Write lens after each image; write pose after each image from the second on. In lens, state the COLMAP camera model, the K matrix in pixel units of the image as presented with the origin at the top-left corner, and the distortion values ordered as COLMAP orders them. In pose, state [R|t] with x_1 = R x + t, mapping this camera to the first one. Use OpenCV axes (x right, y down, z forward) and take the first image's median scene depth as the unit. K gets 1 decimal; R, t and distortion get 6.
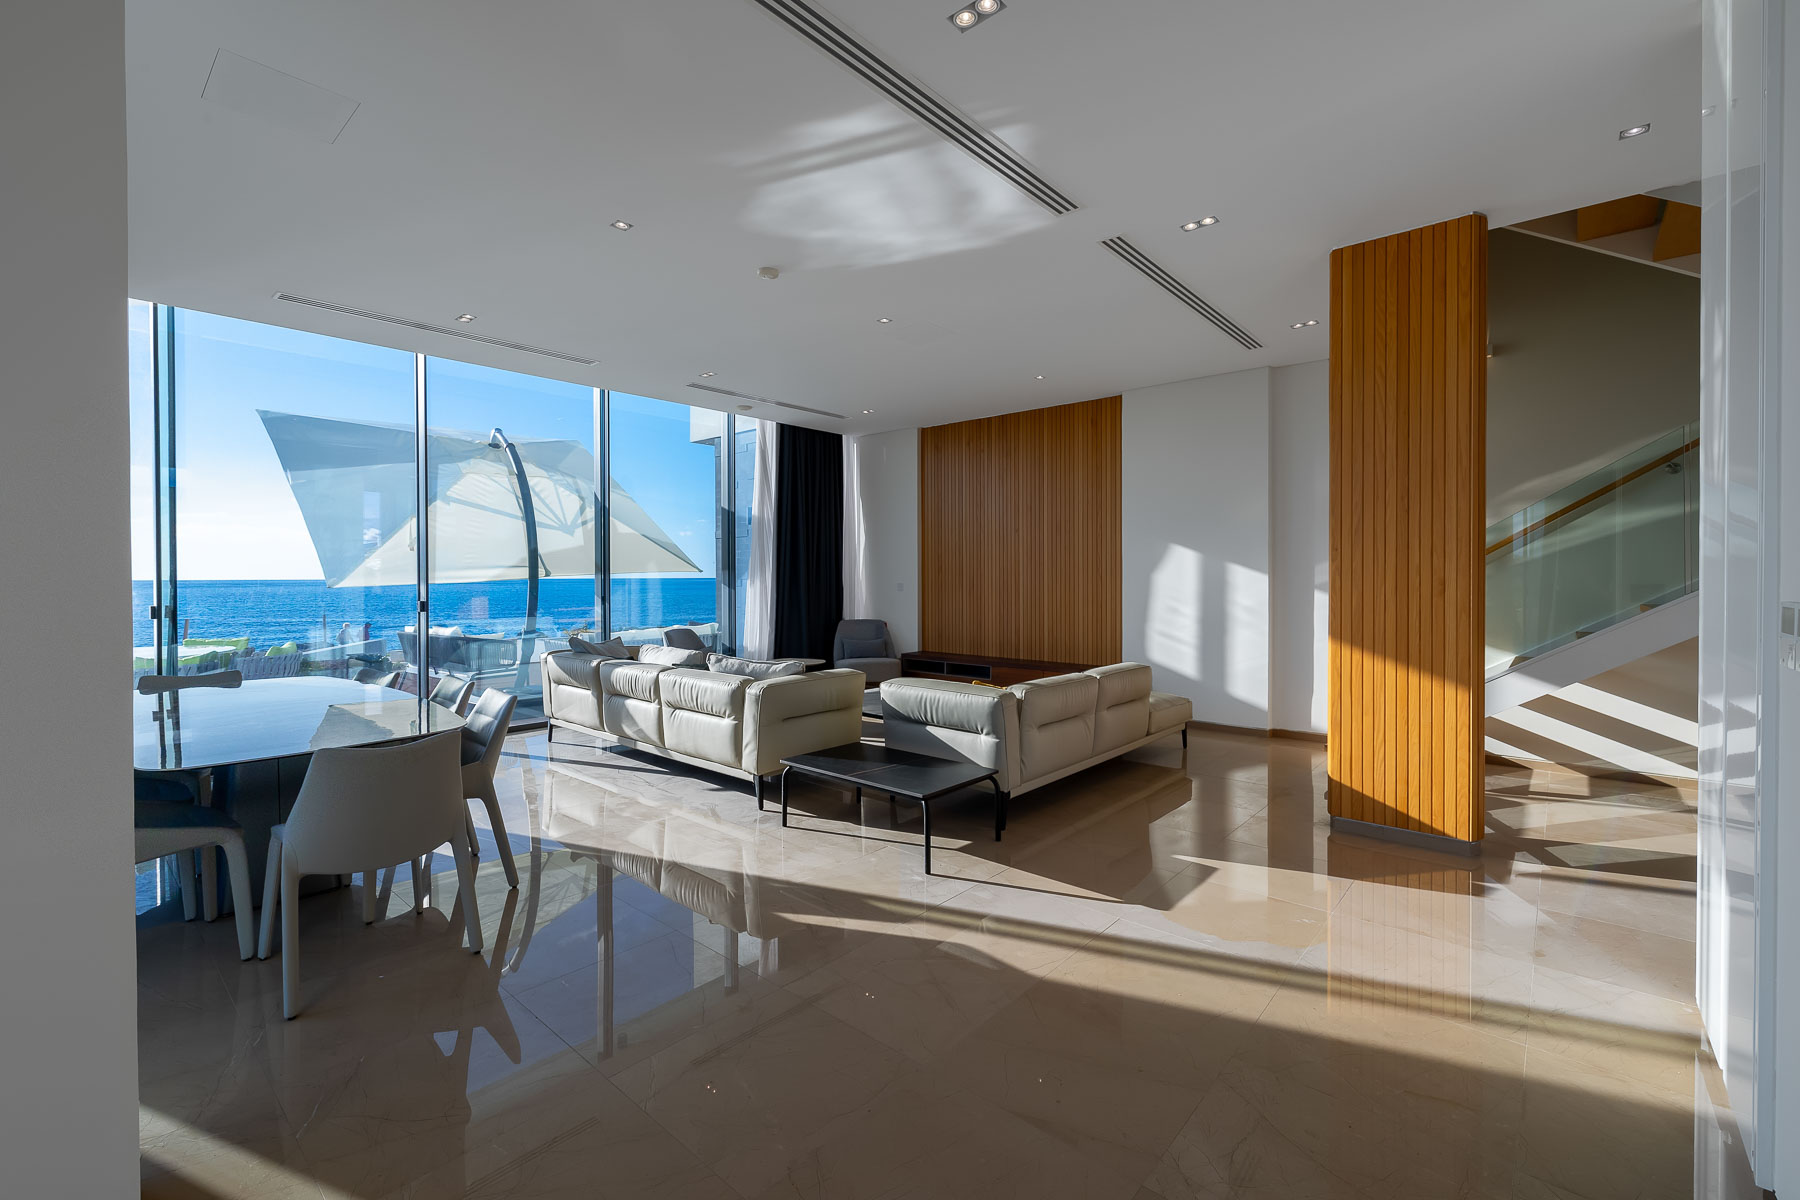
lens RADIAL K [[769.8, 0, 866.9], [0, 769.8, 589.5], [0, 0, 1]] dist [-0.000703, -0.000152]
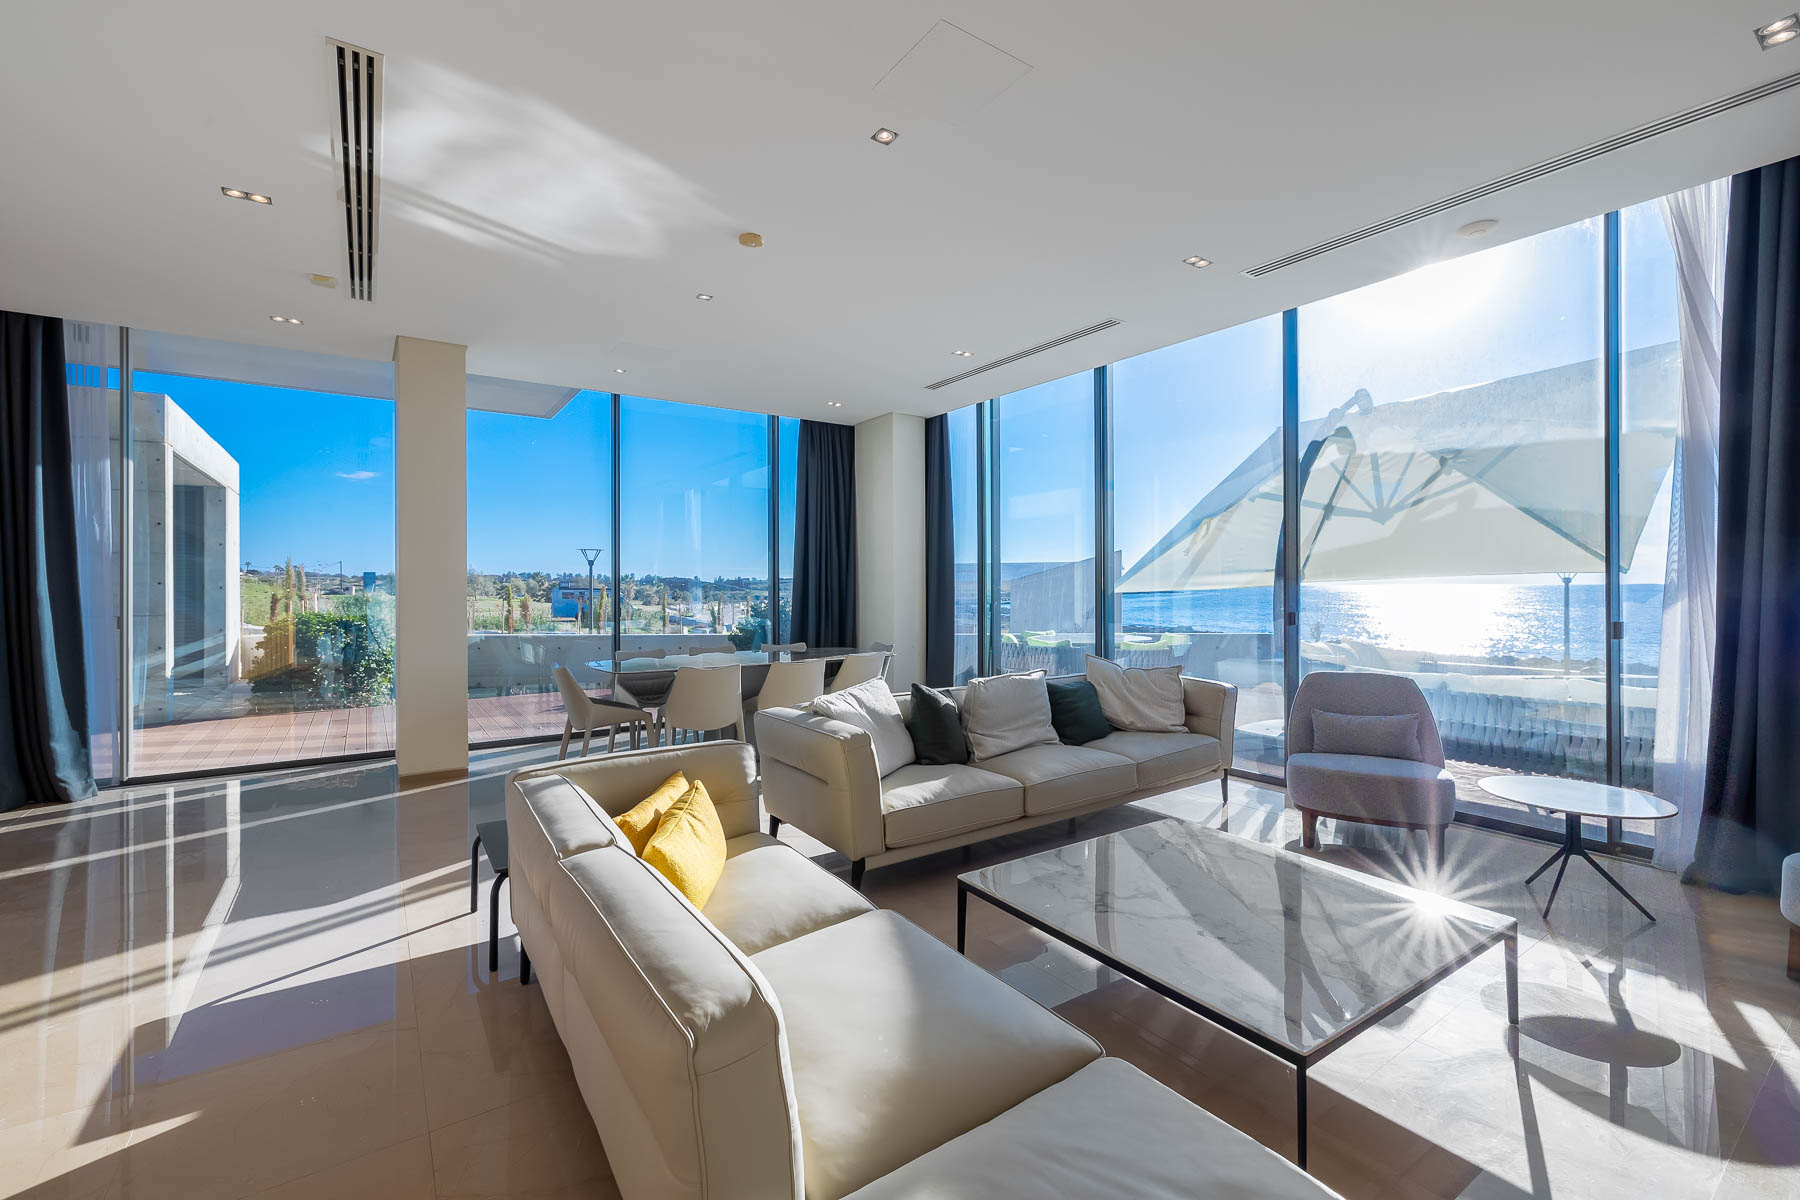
lens RADIAL K [[769.8, 0, 866.9], [0, 769.8, 589.5], [0, 0, 1]] dist [-0.000703, -0.000152]
pose [[-0.237406, 0.001599, -0.971409, 0.749078], [-0.006102, 0.999976, 0.003137, -0.025342], [0.971391, 0.006672, -0.237390, 1.447619]]
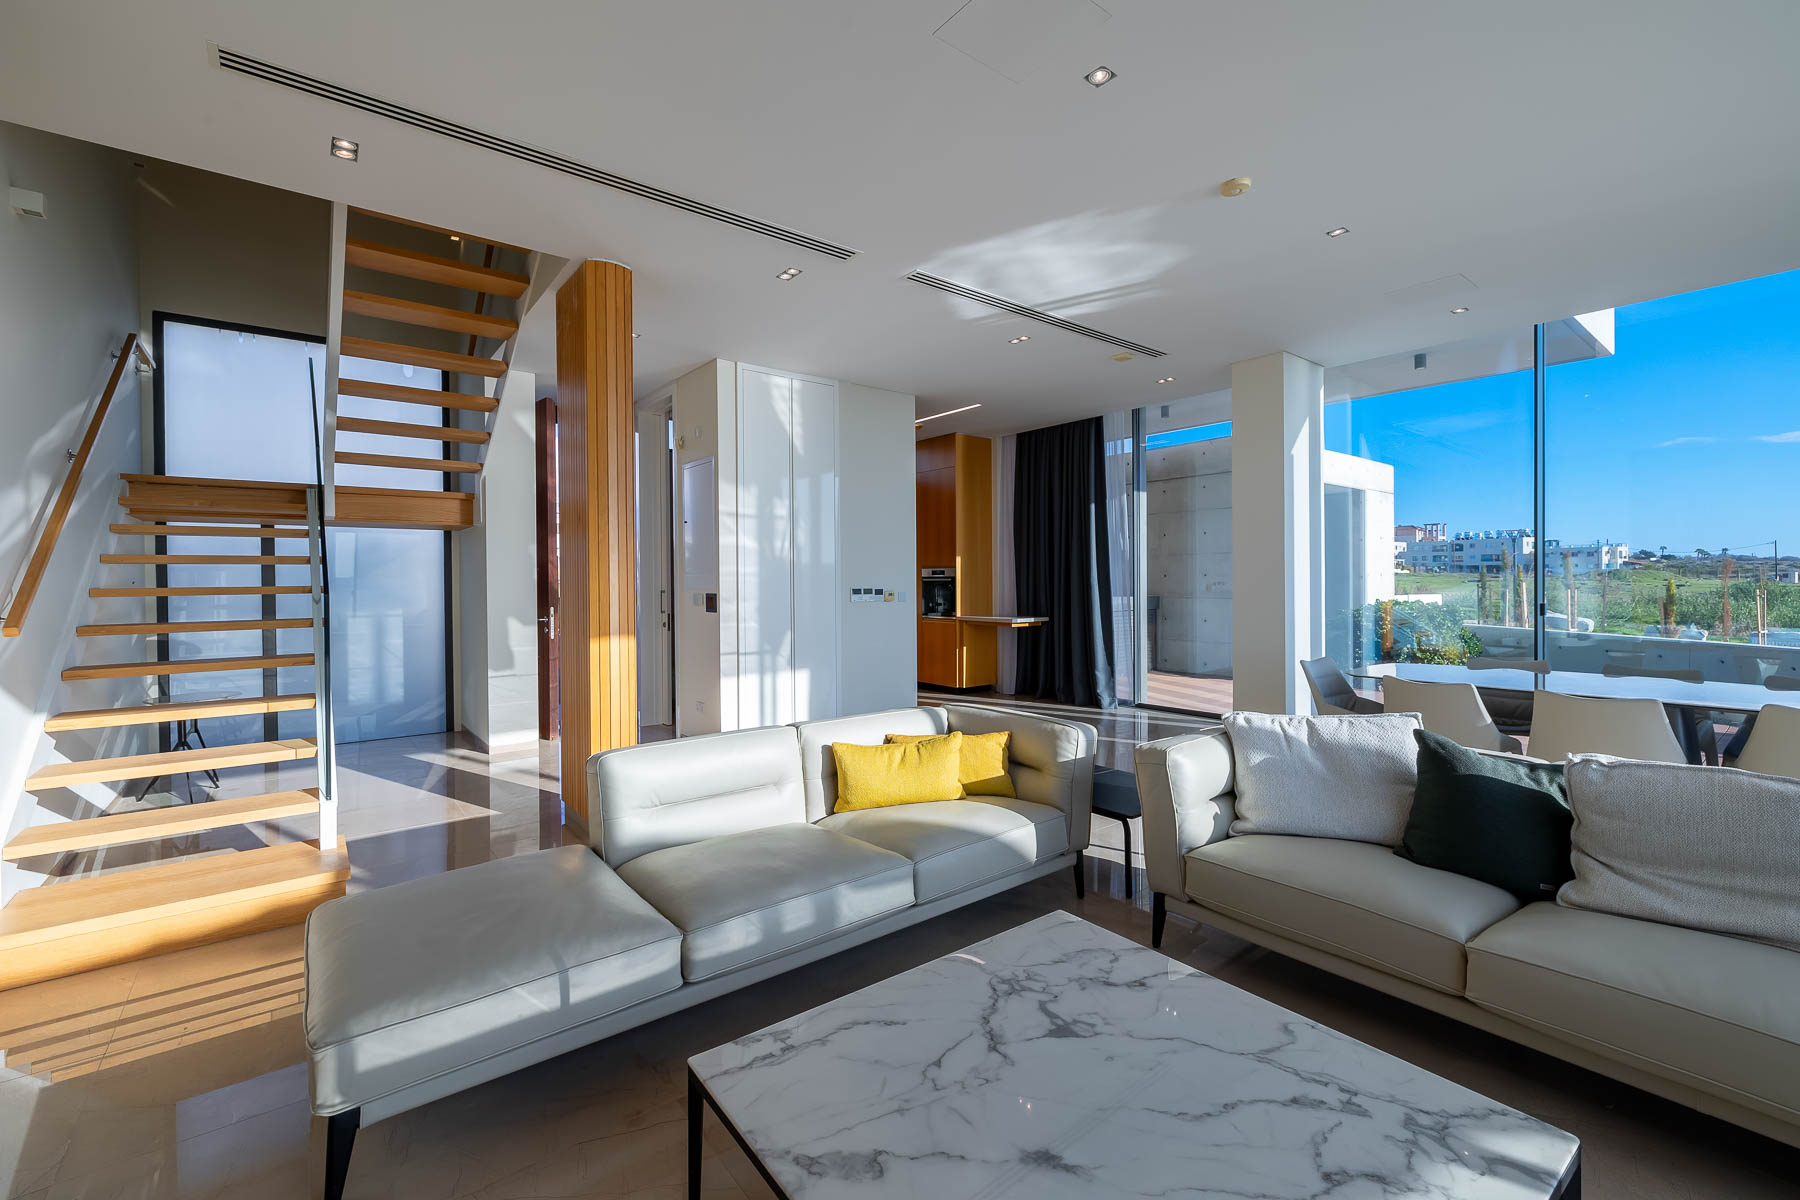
lens RADIAL K [[746.9, 0, 888.8], [0, 746.9, 563.2], [0, 0, 1]] dist [-0.000577, -0.000040]
pose [[-0.990028, 0.004023, 0.140816, 0.102859], [0.002447, 0.999932, -0.011363, -0.031392], [-0.140852, -0.010905, -0.989971, 1.968879]]
